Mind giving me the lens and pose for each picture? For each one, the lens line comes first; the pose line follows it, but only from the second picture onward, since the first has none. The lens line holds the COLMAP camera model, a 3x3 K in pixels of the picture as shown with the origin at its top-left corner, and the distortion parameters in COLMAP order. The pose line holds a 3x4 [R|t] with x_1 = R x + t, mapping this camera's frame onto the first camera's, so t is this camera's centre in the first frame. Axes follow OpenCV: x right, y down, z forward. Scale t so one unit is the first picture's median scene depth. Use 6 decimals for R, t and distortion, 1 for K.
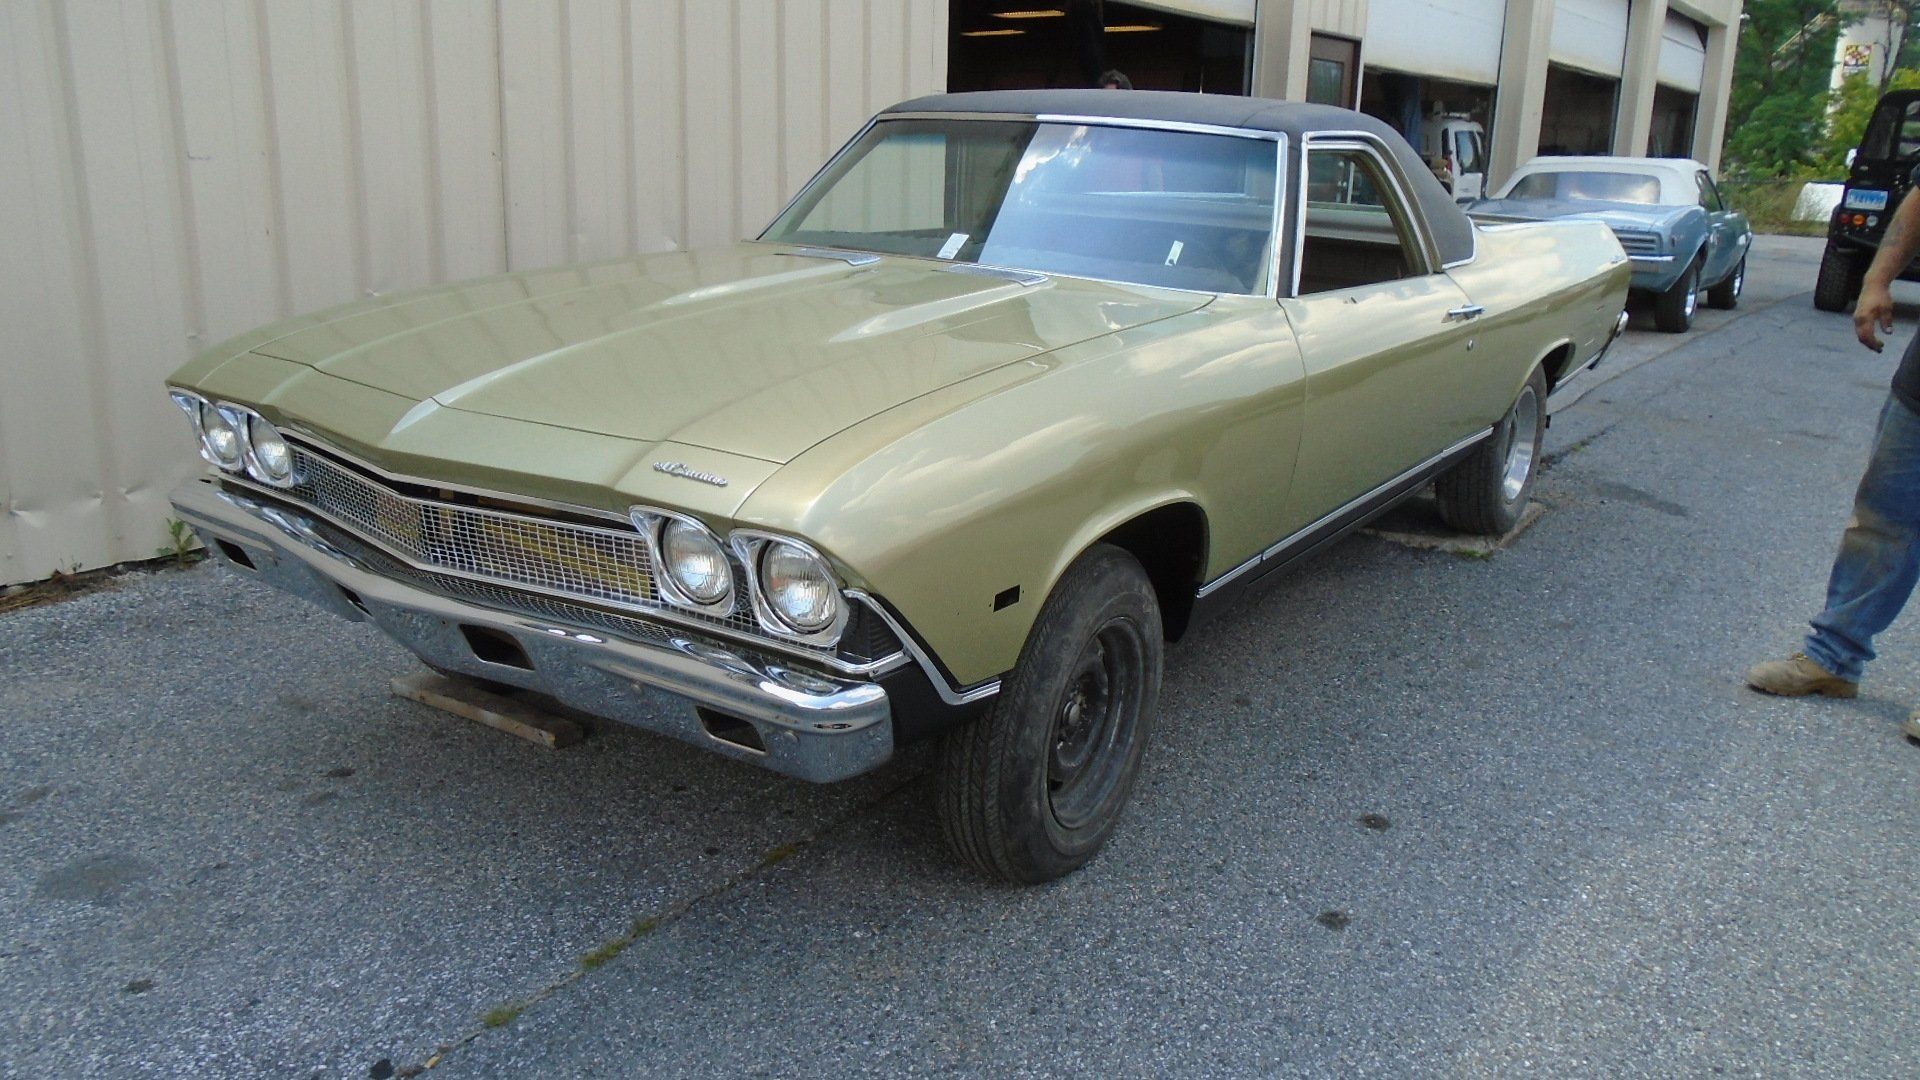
lens RADIAL K [[1469.9, 0, 949.8], [0, 1469.9, 541.2], [0, 0, 1]] dist [0.000022, -0.001562]
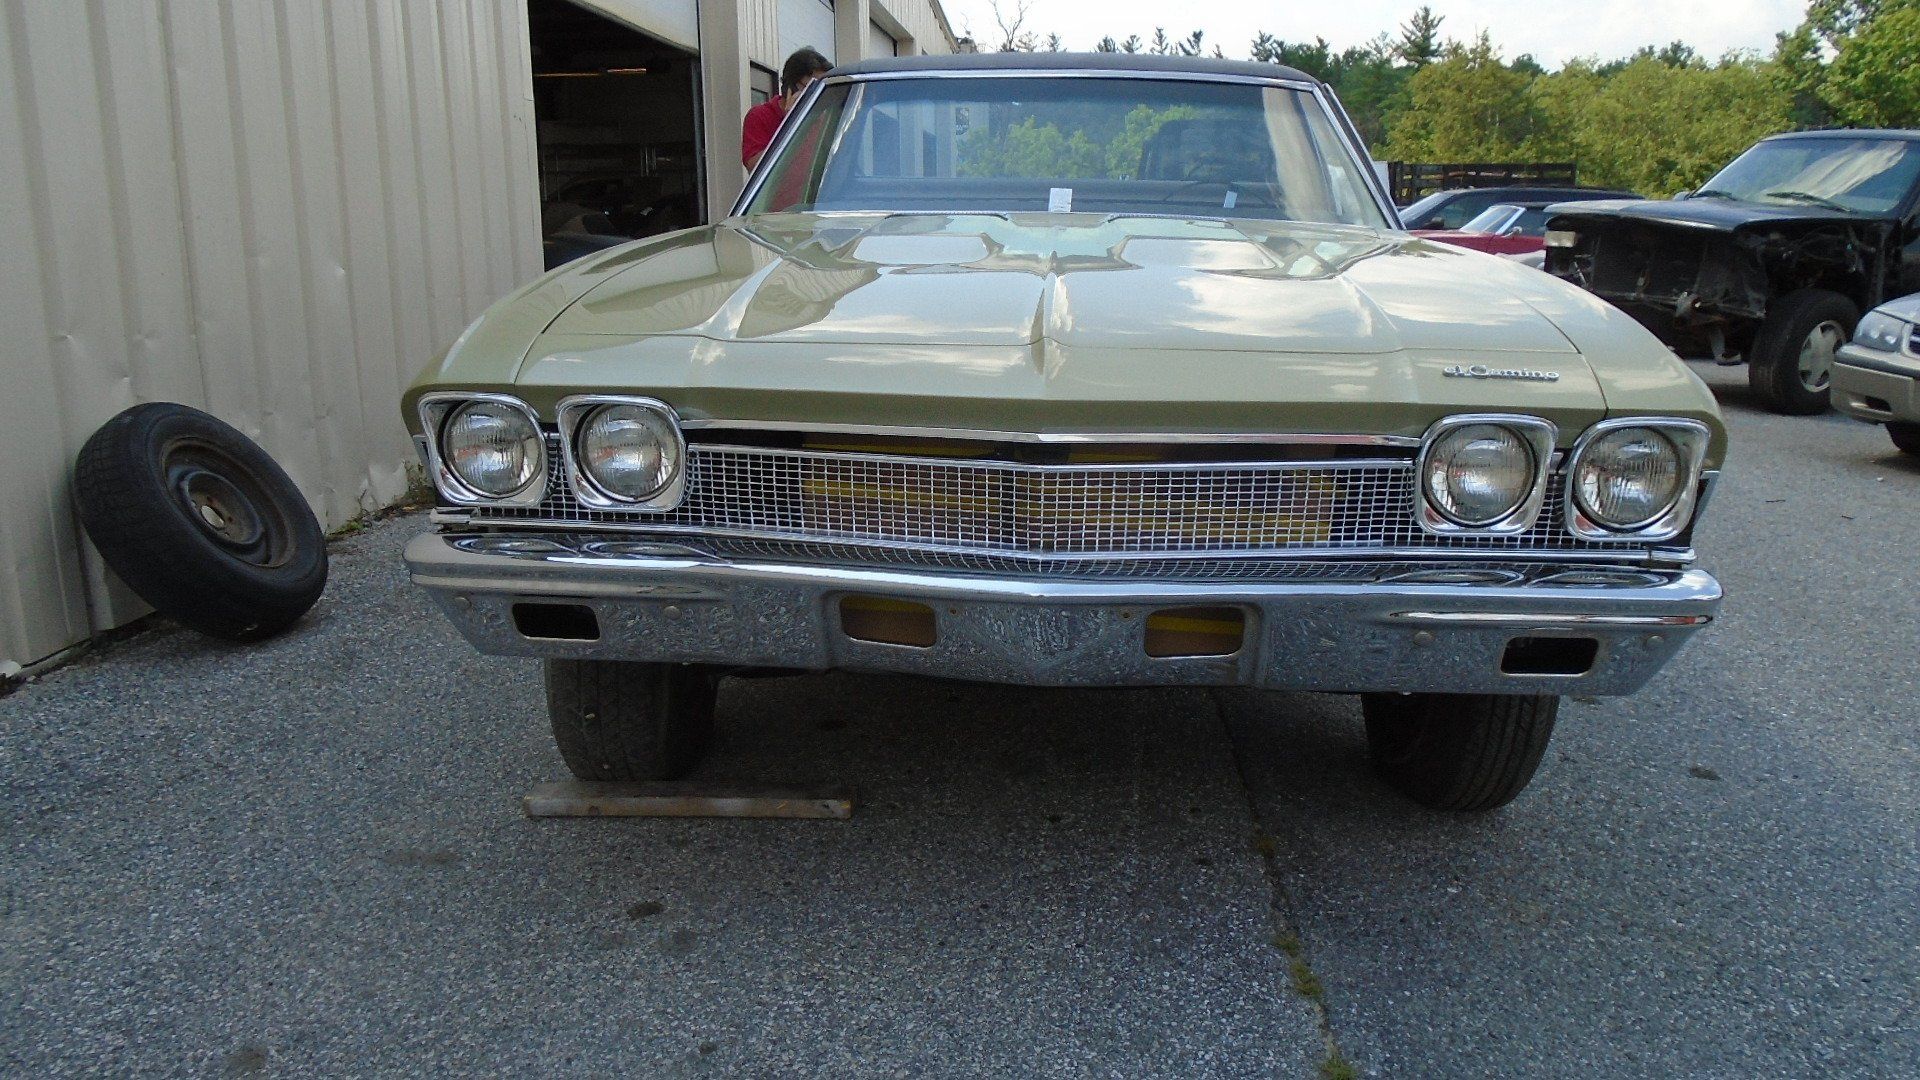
lens RADIAL K [[1469.9, 0, 957.0], [0, 1469.9, 536.3], [0, 0, 1]] dist [0.000022, -0.001562]
pose [[0.859457, -0.139855, 0.491705, -0.670984], [0.160886, 0.986973, -0.000492, -0.001606], [-0.485230, 0.079532, 0.870762, 0.293518]]
